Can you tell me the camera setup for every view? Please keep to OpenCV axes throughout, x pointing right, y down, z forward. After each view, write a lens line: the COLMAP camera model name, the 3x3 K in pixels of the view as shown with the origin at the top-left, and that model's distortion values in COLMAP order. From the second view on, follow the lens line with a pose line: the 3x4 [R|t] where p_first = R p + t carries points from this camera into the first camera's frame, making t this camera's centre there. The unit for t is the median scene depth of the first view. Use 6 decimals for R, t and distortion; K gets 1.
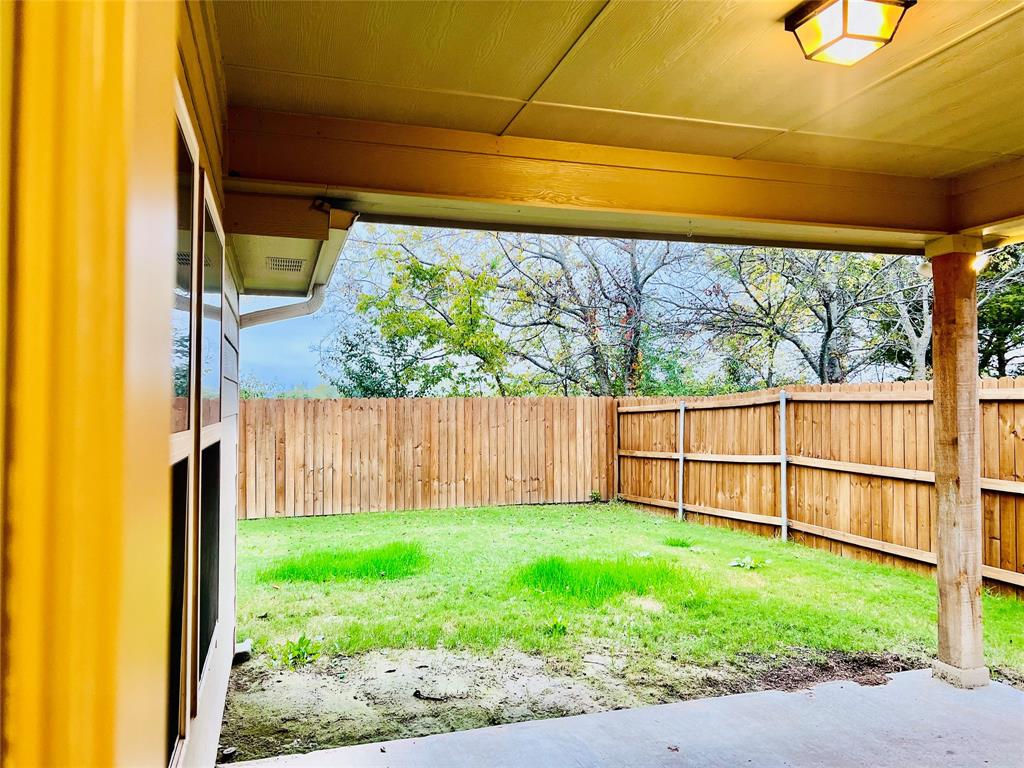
lens RADIAL K [[764.1, 0, 512.0], [0, 764.1, 384.0], [0, 0, 1]] dist [0.086947, -0.107465]
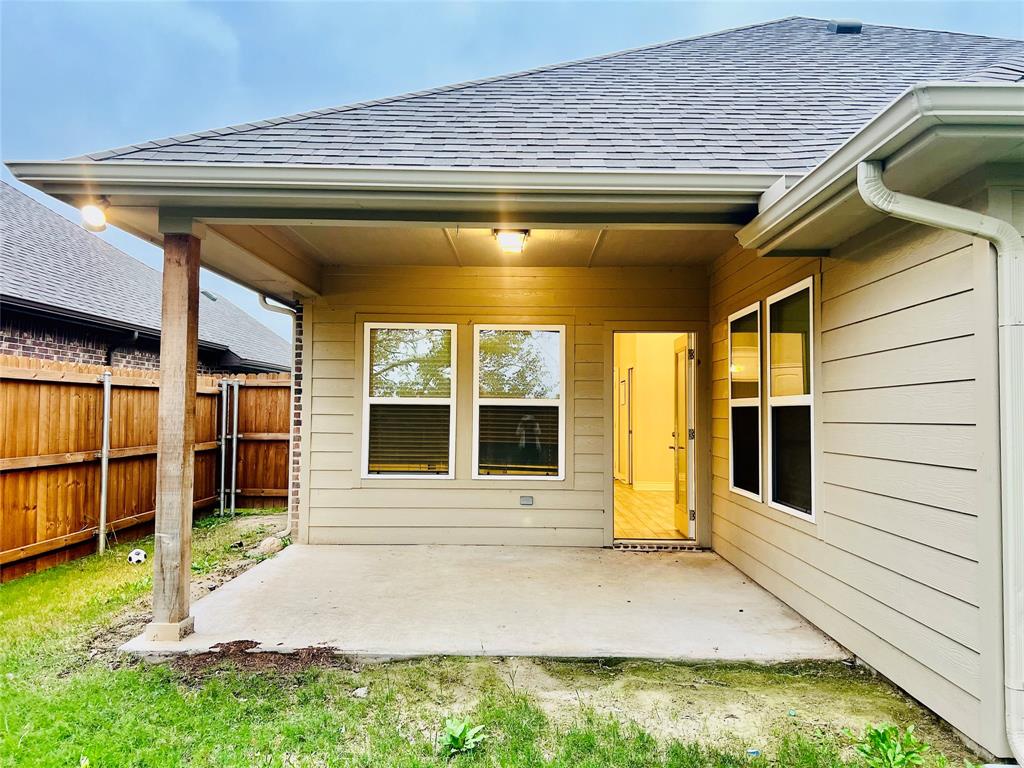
lens RADIAL K [[766.8, 0, 519.1], [0, 766.8, 379.9], [0, 0, 1]] dist [0.056694, -0.061716]
pose [[-0.953376, 0.004704, 0.301748, -0.172937], [-0.017750, 0.997274, -0.071627, 0.089545], [-0.301263, -0.073643, -0.950693, 1.659615]]
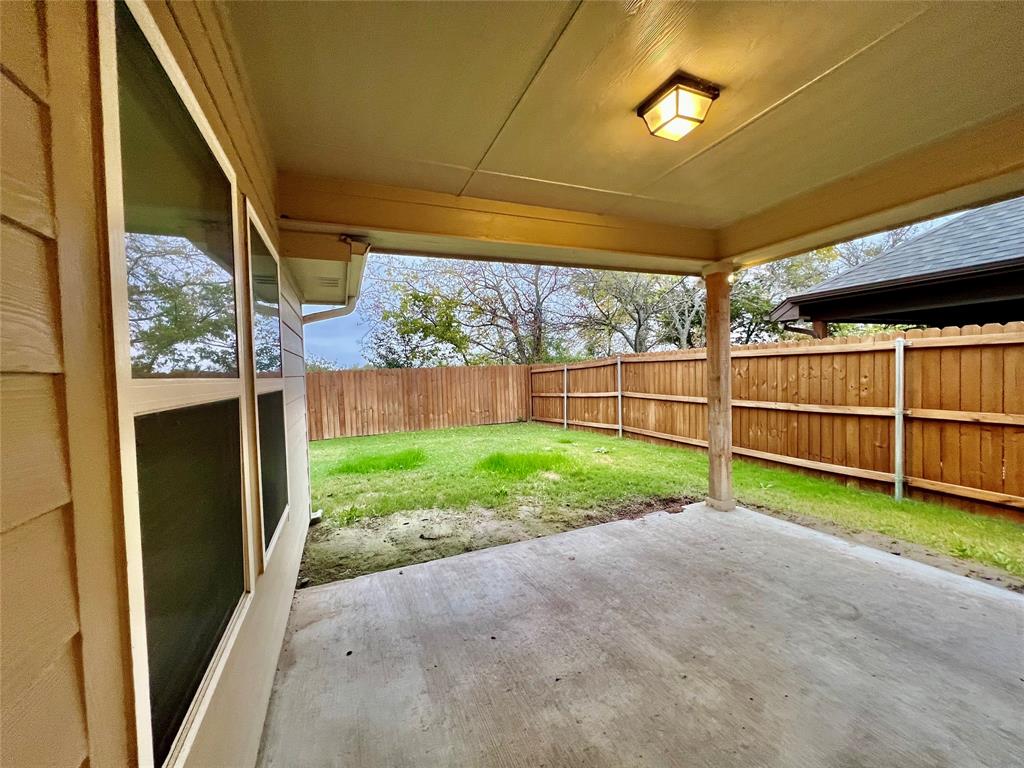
lens RADIAL K [[410.1, 0, 513.2], [0, 410.1, 382.6], [0, 0, 1]] dist [-0.001701, 0.000426]
pose [[0.994683, -0.033671, 0.097324, 0.000878], [0.028378, 0.998068, 0.055272, 0.015322], [-0.098997, -0.052216, 0.993717, 0.083724]]
